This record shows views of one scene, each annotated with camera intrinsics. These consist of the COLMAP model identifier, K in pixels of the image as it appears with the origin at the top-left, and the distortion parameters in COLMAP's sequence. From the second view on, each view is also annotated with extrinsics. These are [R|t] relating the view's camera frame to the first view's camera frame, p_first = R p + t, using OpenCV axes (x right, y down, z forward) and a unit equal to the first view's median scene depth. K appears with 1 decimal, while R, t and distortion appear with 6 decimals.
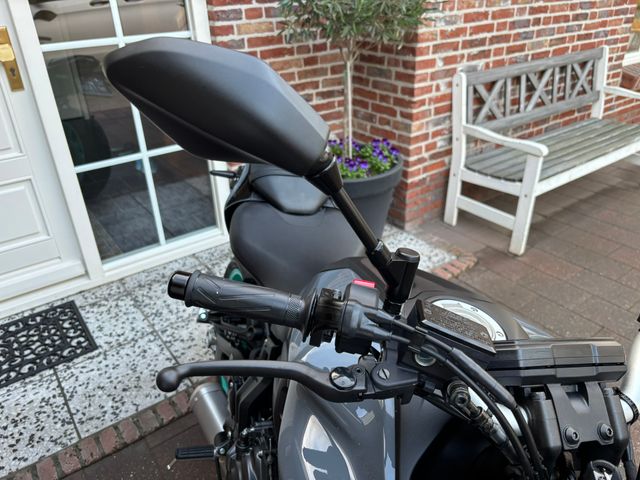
lens RADIAL K [[488.6, 0, 323.0], [0, 488.6, 231.0], [0, 0, 1]] dist [-0.000300, -0.009151]
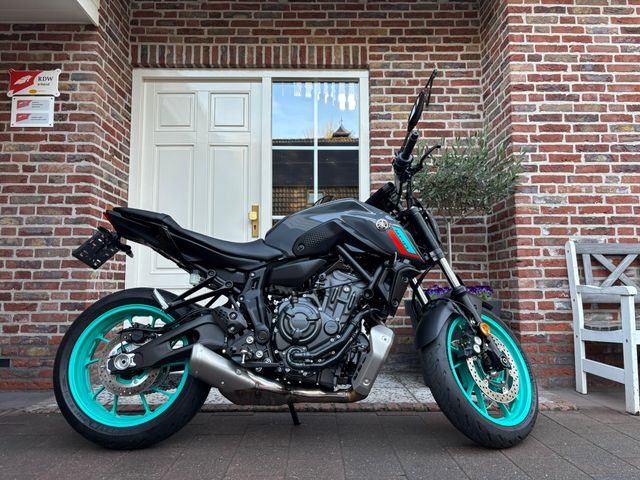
lens RADIAL K [[482.7, 0, 323.6], [0, 482.7, 237.9], [0, 0, 1]] dist [0.042332, -0.062212]
pose [[0.810651, -0.039654, -0.584185, 0.466615], [-0.288873, 0.840747, -0.457927, 0.343867], [0.509311, 0.539974, 0.670097, -0.052043]]
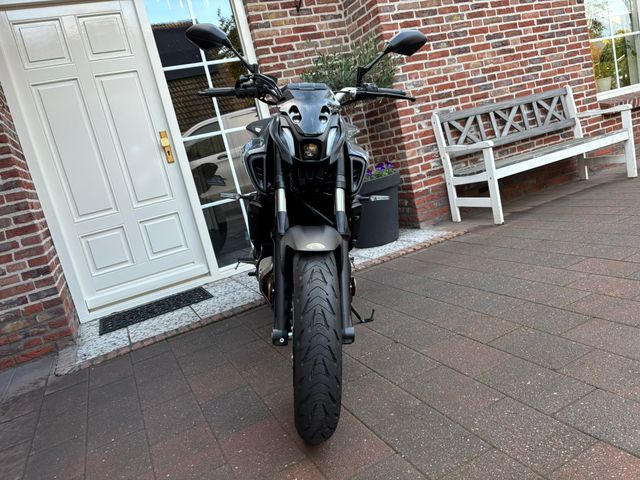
lens RADIAL K [[486.5, 0, 319.8], [0, 486.5, 232.1], [0, 0, 1]] dist [0.023044, -0.033260]
pose [[0.960360, -0.162938, -0.226186, 0.219180], [0.089206, 0.948355, -0.304410, 0.430676], [0.264105, 0.272166, 0.925297, -0.369552]]
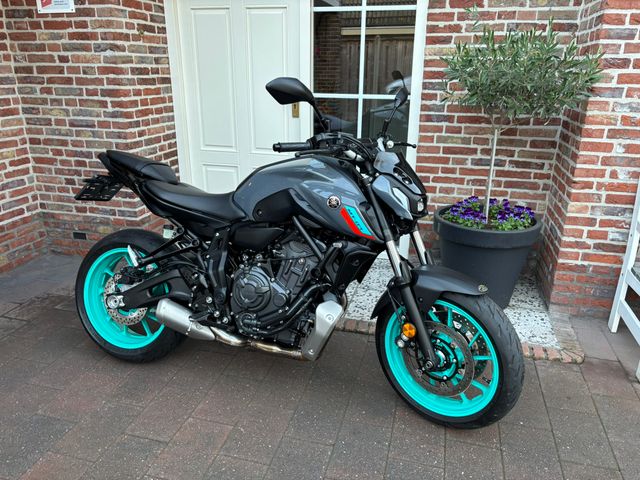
lens RADIAL K [[482.7, 0, 323.6], [0, 482.7, 237.9], [0, 0, 1]] dist [0.042332, -0.062212]
pose [[0.625213, 0.288950, -0.724994, 0.583738], [-0.388013, 0.921081, 0.032491, 0.005946], [0.677167, 0.260994, 0.687988, 0.007497]]
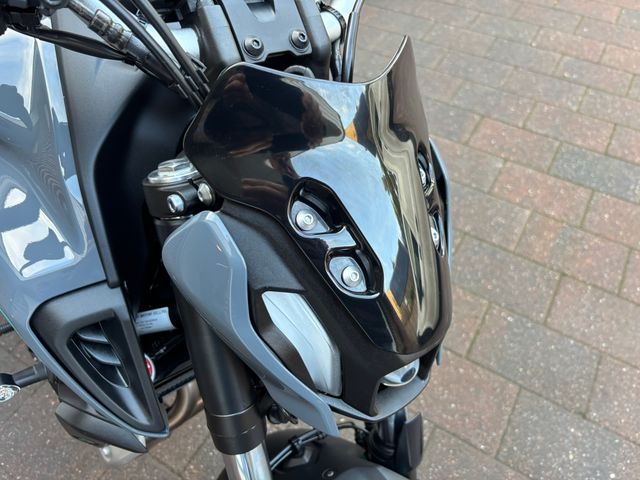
lens RADIAL K [[482.7, 0, 323.6], [0, 482.7, 237.9], [0, 0, 1]] dist [0.042332, -0.062212]
pose [[0.918966, -0.309831, 0.243939, 0.050311], [0.186741, 0.886769, 0.422809, 0.059597], [-0.347317, -0.342994, 0.872769, 0.024762]]
